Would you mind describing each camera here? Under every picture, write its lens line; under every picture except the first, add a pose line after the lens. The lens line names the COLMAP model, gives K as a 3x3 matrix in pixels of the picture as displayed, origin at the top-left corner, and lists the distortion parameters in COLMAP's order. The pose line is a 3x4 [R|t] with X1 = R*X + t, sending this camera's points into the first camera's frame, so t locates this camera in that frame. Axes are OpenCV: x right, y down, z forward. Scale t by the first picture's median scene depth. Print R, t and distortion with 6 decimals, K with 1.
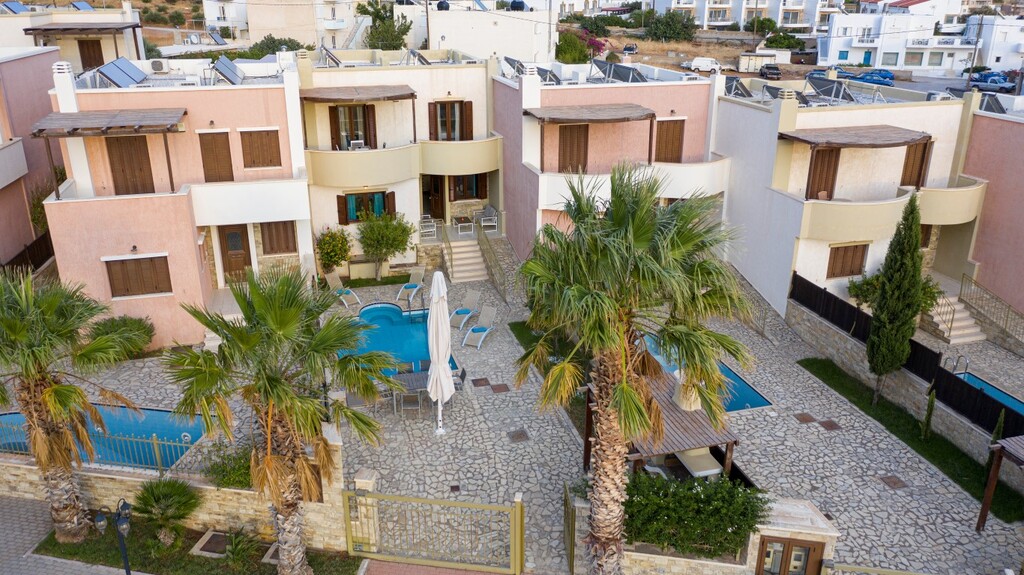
lens RADIAL K [[795.7, 0, 508.9], [0, 795.7, 288.6], [0, 0, 1]] dist [-0.005090, 0.009562]
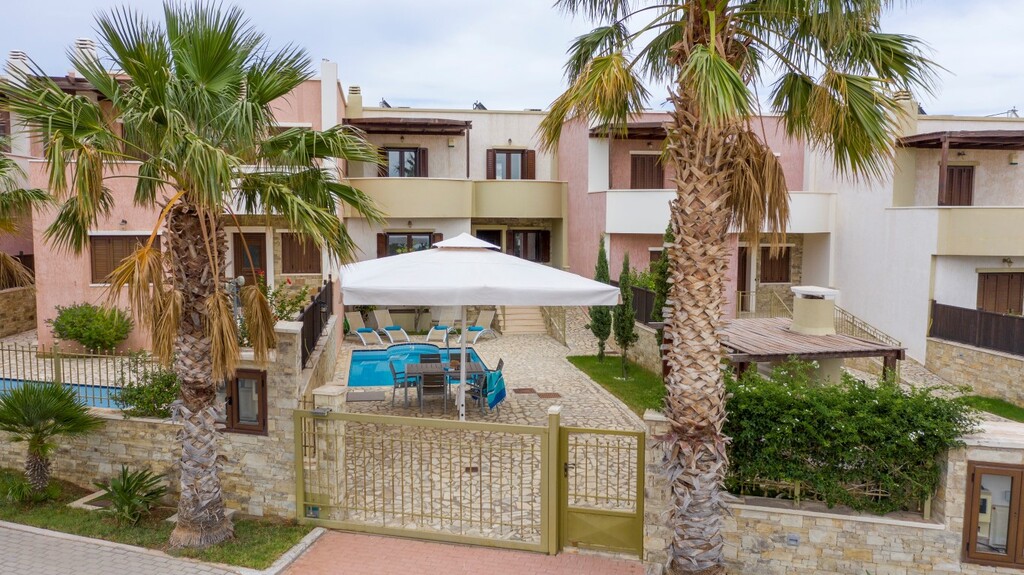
lens RADIAL K [[795.7, 0, 509.1], [0, 795.7, 290.1], [0, 0, 1]] dist [-0.005090, 0.009562]
pose [[0.994700, 0.012196, -0.102090, 0.026387], [-0.039274, 0.962713, -0.267658, 0.227335], [0.095019, 0.270249, 0.958090, 0.240104]]
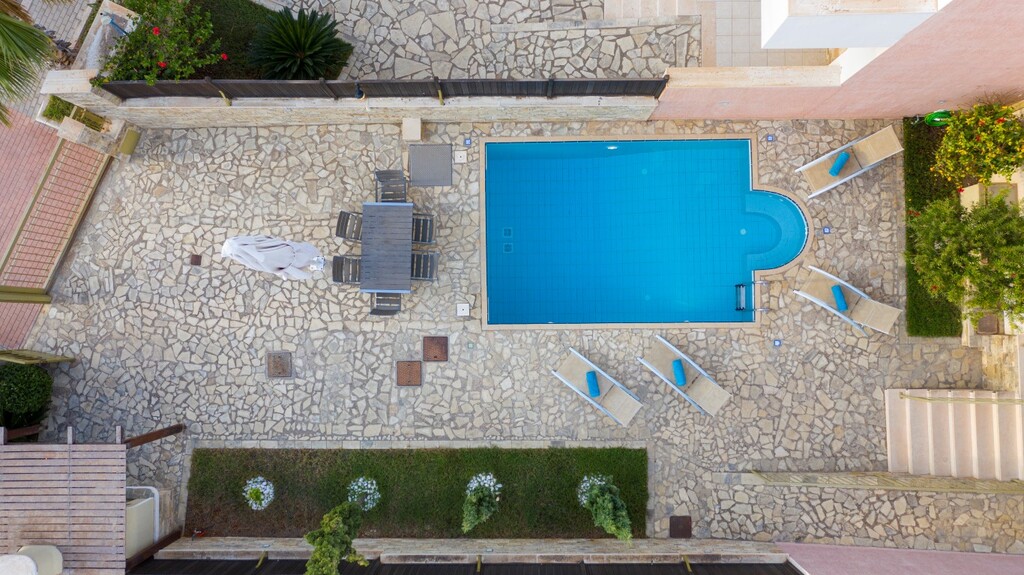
lens RADIAL K [[795.7, 0, 512.1], [0, 795.7, 287.2], [0, 0, 1]] dist [-0.005090, 0.009562]
pose [[-0.258879, 0.965274, -0.035025, -0.076786], [-0.337905, -0.056535, 0.939481, -0.502110], [0.904877, 0.255047, 0.340807, 0.816615]]
